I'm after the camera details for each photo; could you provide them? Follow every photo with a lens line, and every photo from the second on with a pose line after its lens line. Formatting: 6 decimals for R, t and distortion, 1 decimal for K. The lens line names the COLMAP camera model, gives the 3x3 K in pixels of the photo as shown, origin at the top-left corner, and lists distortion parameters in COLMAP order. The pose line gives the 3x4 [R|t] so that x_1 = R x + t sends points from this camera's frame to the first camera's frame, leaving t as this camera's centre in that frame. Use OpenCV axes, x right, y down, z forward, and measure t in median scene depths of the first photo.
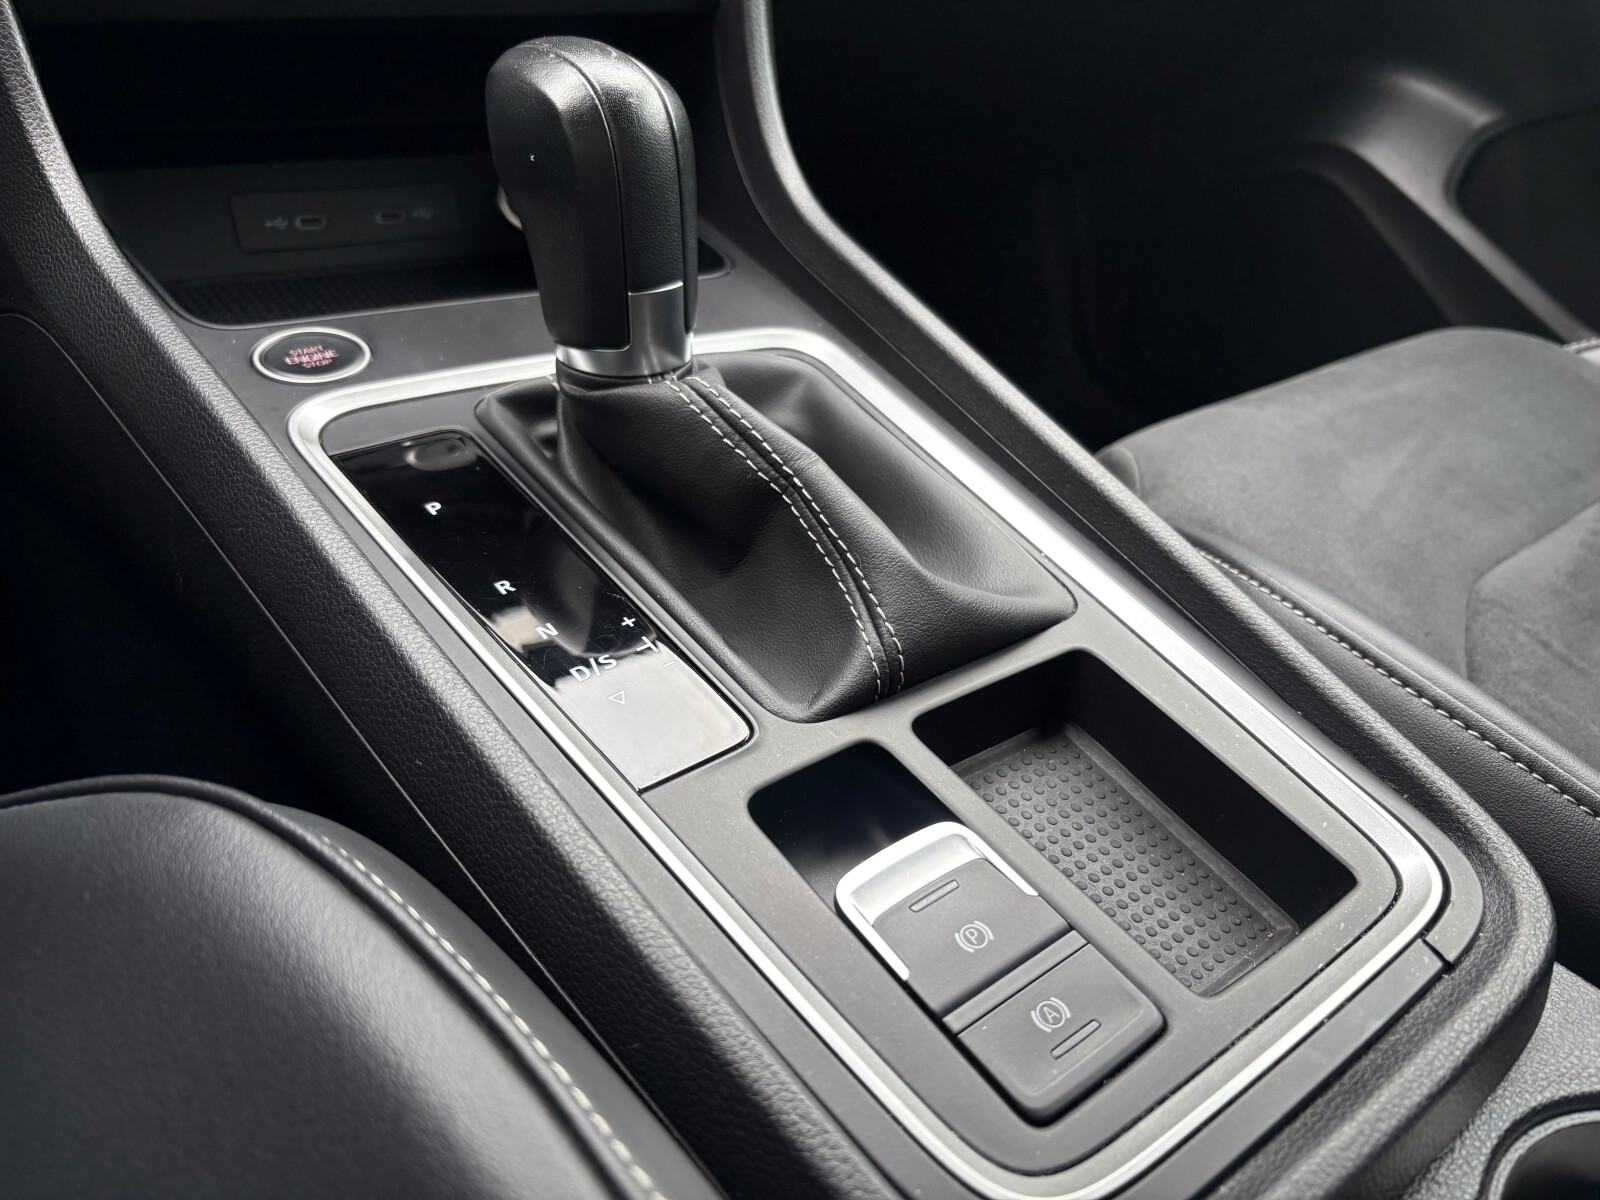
lens RADIAL K [[1216.6, 0, 783.9], [0, 1216.6, 609.7], [0, 0, 1]] dist [0.036516, -0.000106]
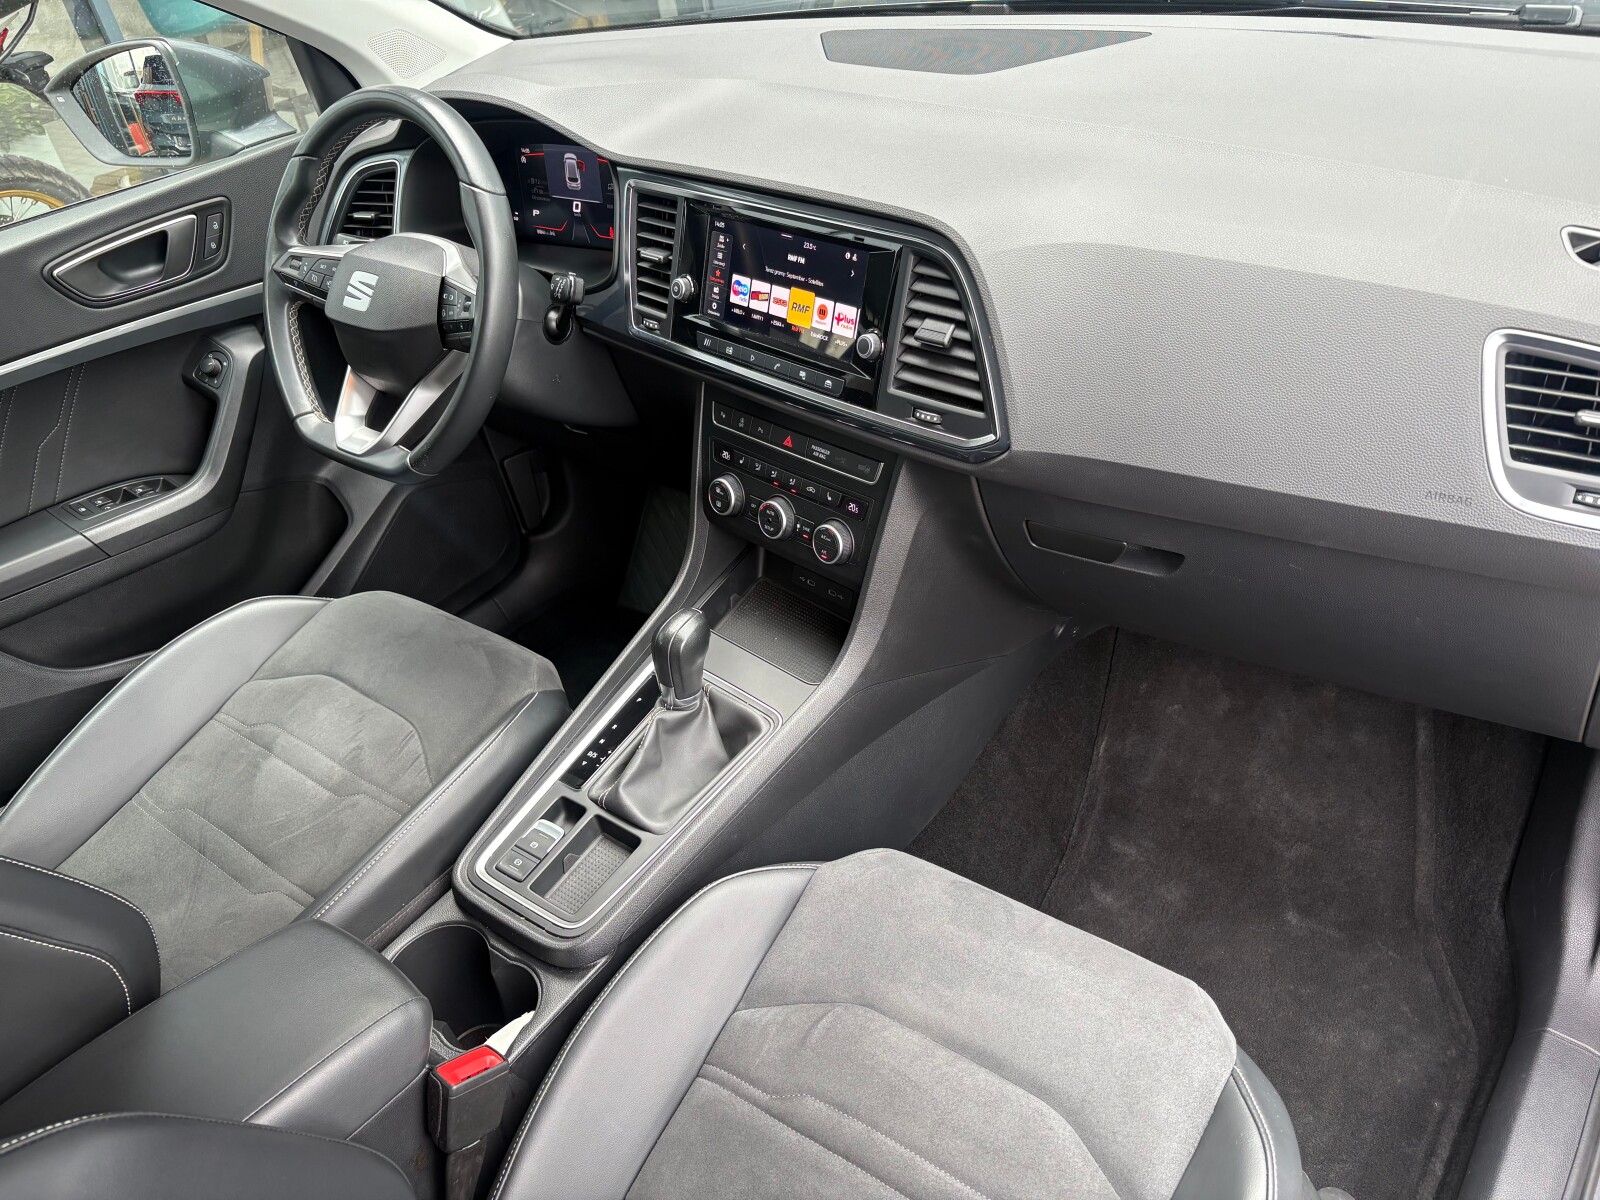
lens RADIAL K [[1216.6, 0, 783.9], [0, 1216.6, 609.7], [0, 0, 1]] dist [0.036516, -0.000106]
pose [[0.228555, 0.507323, -0.830895, 3.065285], [-0.373643, 0.833834, 0.406340, -2.200244], [0.898974, 0.217587, 0.380135, -0.084097]]
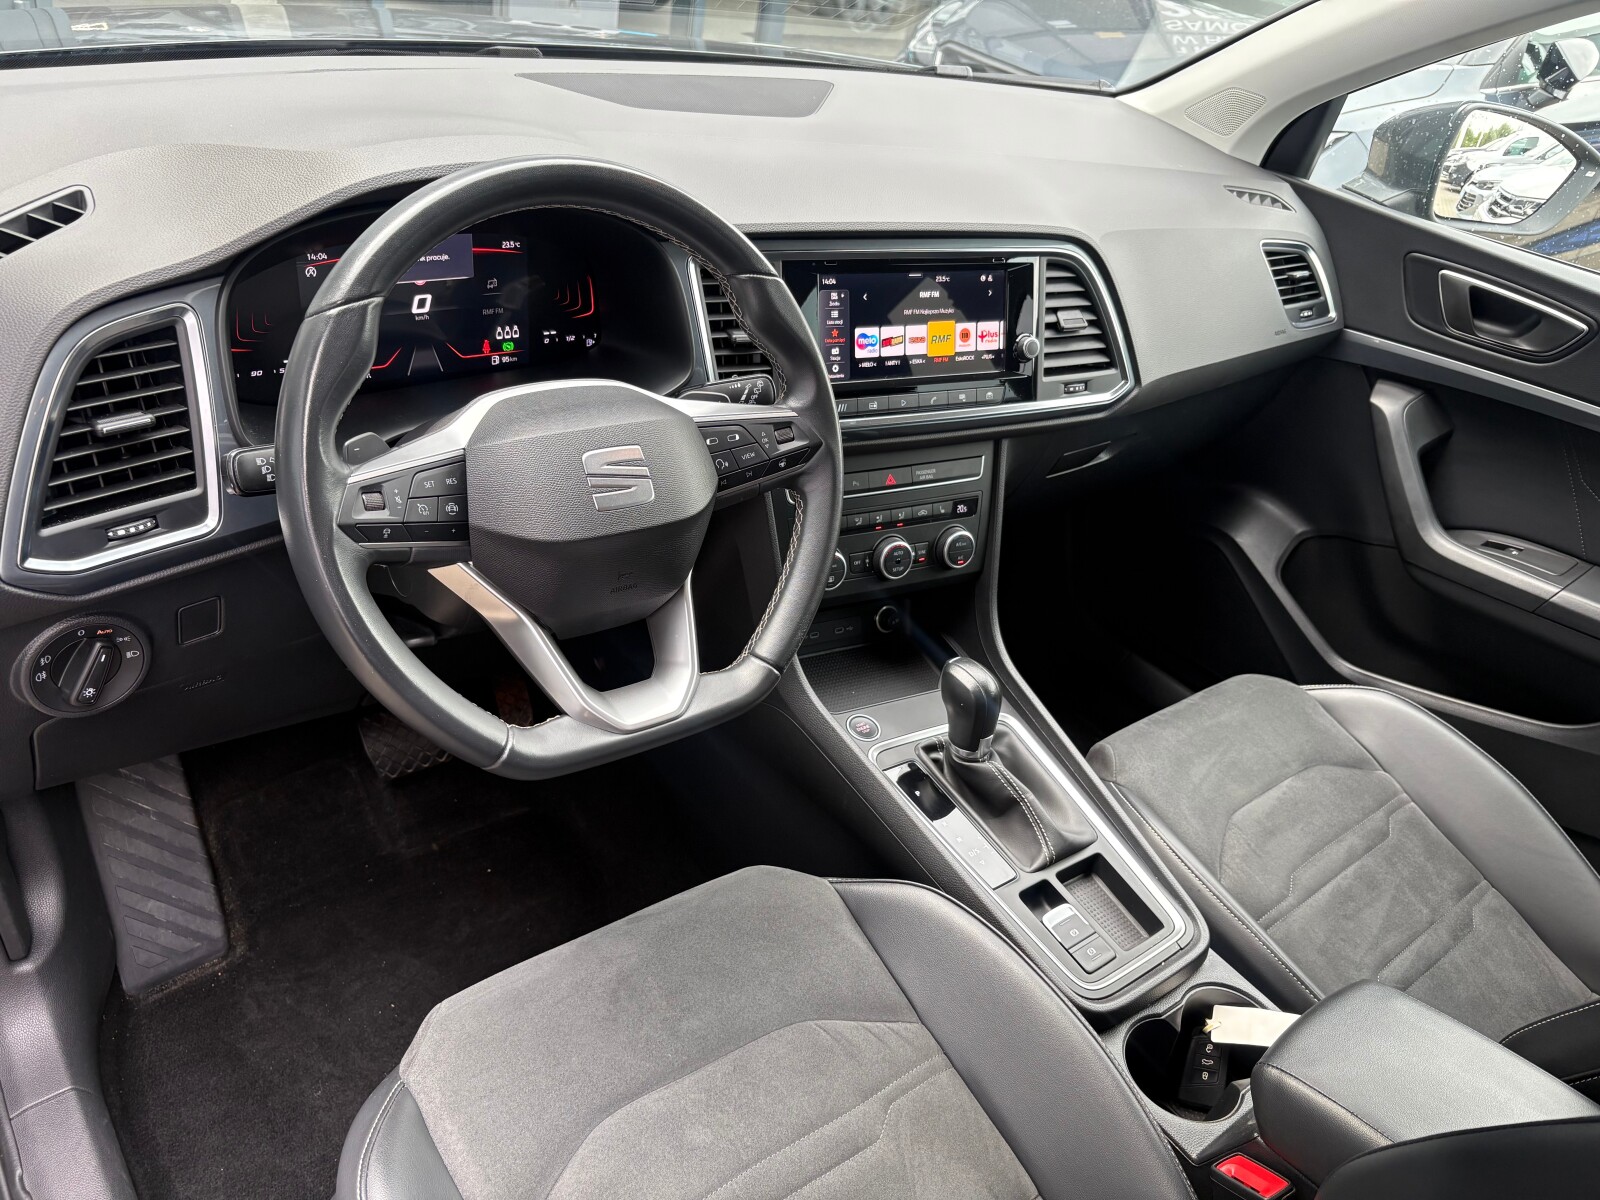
lens RADIAL K [[1206.9, 0, 800.0], [0, 1206.9, 600.0], [0, 0, 1]] dist [0.133618, -0.266891]
pose [[0.993483, 0.097579, 0.058903, -0.953062], [-0.098945, 0.994877, 0.020739, -0.726674], [-0.056578, -0.026432, 0.998048, -2.615908]]
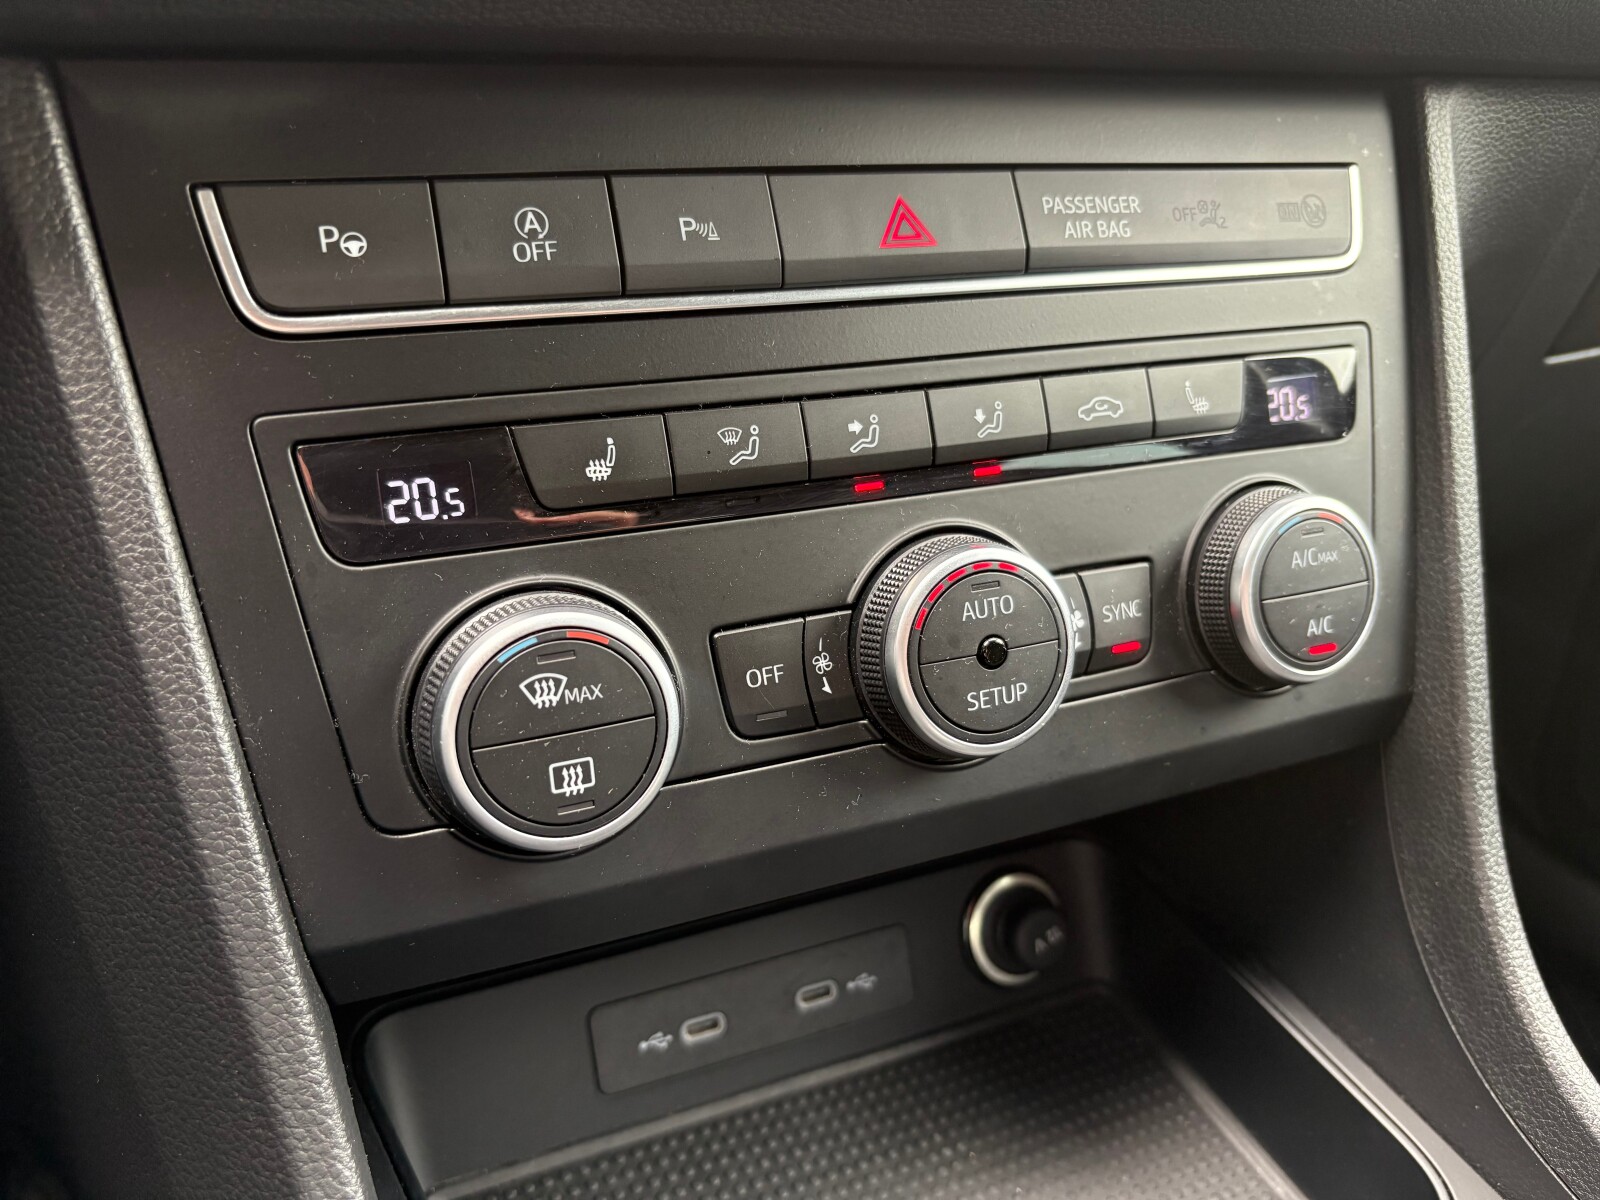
lens RADIAL K [[1216.6, 0, 783.9], [0, 1216.6, 609.7], [0, 0, 1]] dist [0.036516, -0.000106]
pose [[0.994228, 0.005966, -0.107121, -0.459906], [-0.022447, 0.987922, -0.153317, -0.712381], [0.104913, 0.154836, 0.982354, 0.589498]]
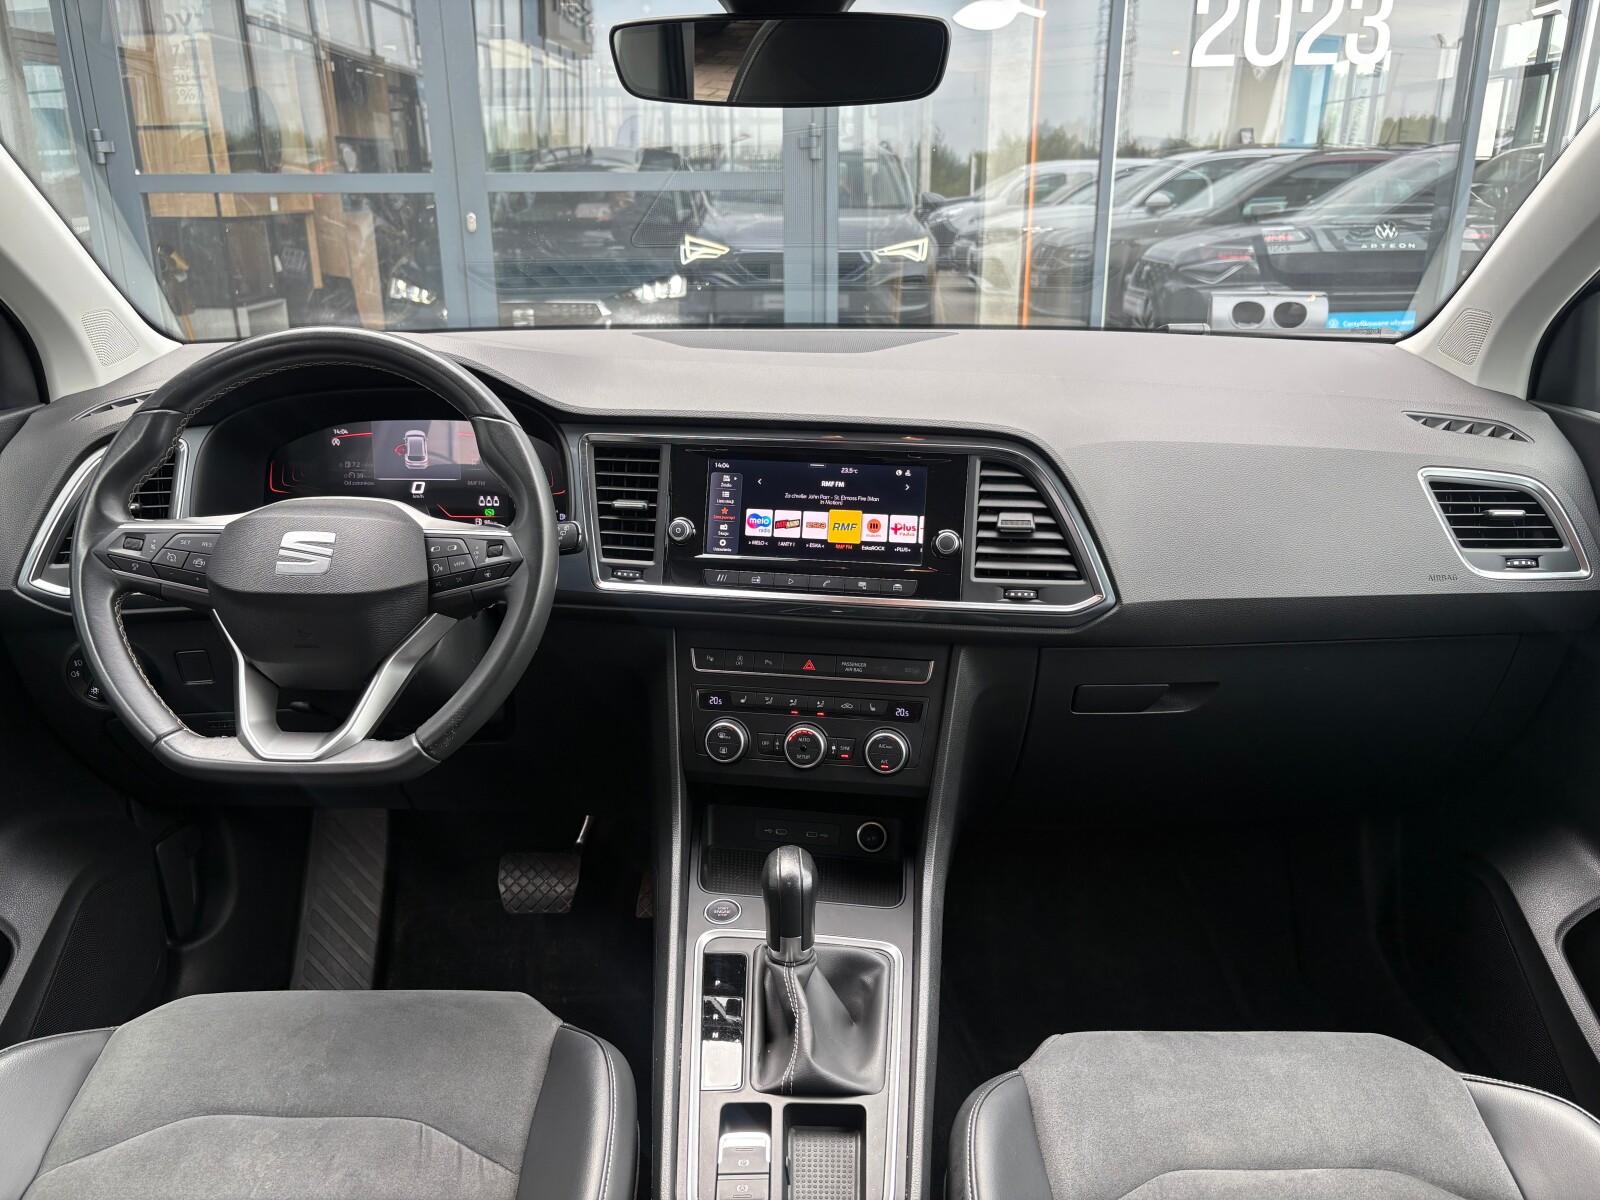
lens RADIAL K [[1206.9, 0, 800.0], [0, 1206.9, 600.0], [0, 0, 1]] dist [0.133618, -0.266891]
pose [[0.791772, 0.154211, -0.591029, 1.790910], [-0.292190, 0.945339, -0.144774, -0.688357], [0.536397, 0.287321, 0.793552, -1.882676]]
